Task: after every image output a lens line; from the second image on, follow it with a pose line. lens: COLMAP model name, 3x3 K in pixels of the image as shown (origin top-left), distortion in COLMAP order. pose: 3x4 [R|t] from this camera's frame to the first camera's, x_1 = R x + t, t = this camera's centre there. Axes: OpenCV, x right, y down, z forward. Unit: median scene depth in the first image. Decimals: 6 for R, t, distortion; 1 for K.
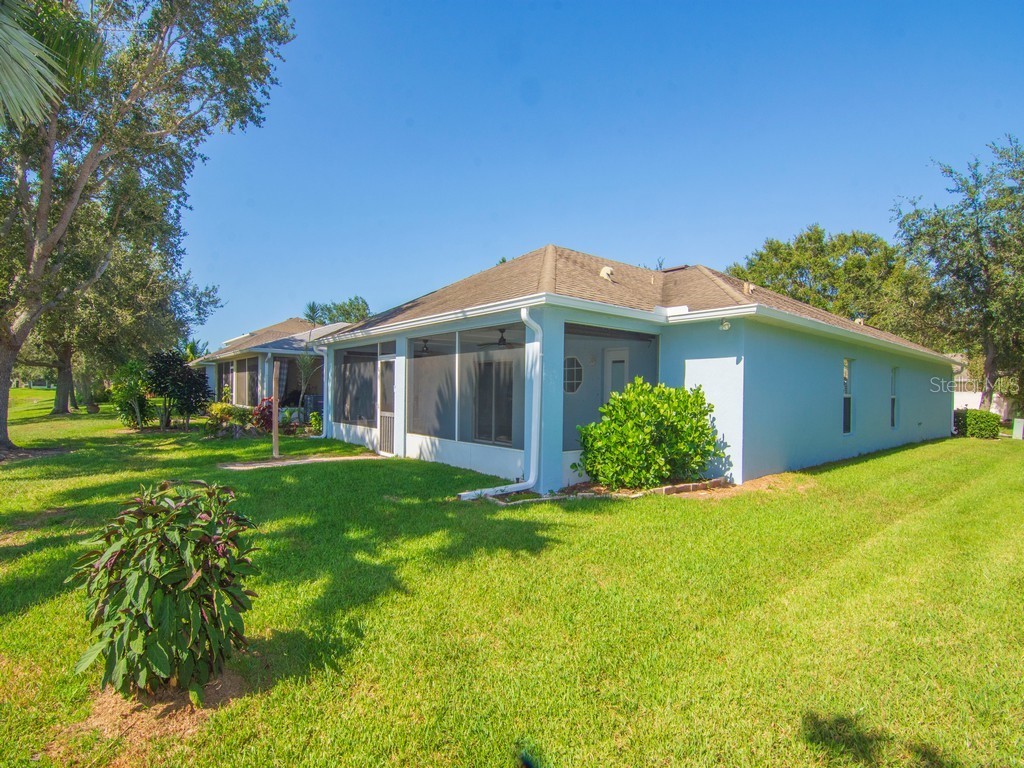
lens RADIAL K [[494.9, 0, 506.8], [0, 494.9, 391.1], [0, 0, 1]] dist [-0.003135, -0.012057]
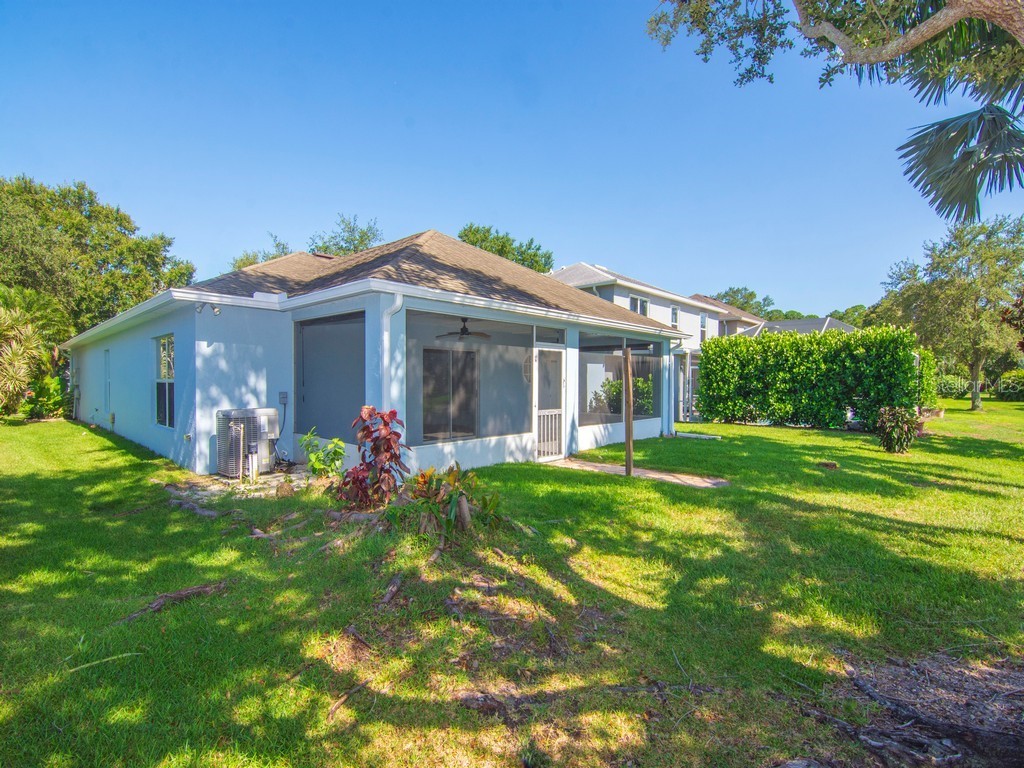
lens RADIAL K [[494.9, 0, 506.8], [0, 494.9, 391.1], [0, 0, 1]] dist [-0.003135, -0.012057]
pose [[-0.124644, -0.030803, 0.991723, -1.142888], [-0.004076, 0.999525, 0.030533, -0.016784], [-0.992193, -0.000236, -0.124711, 1.240569]]
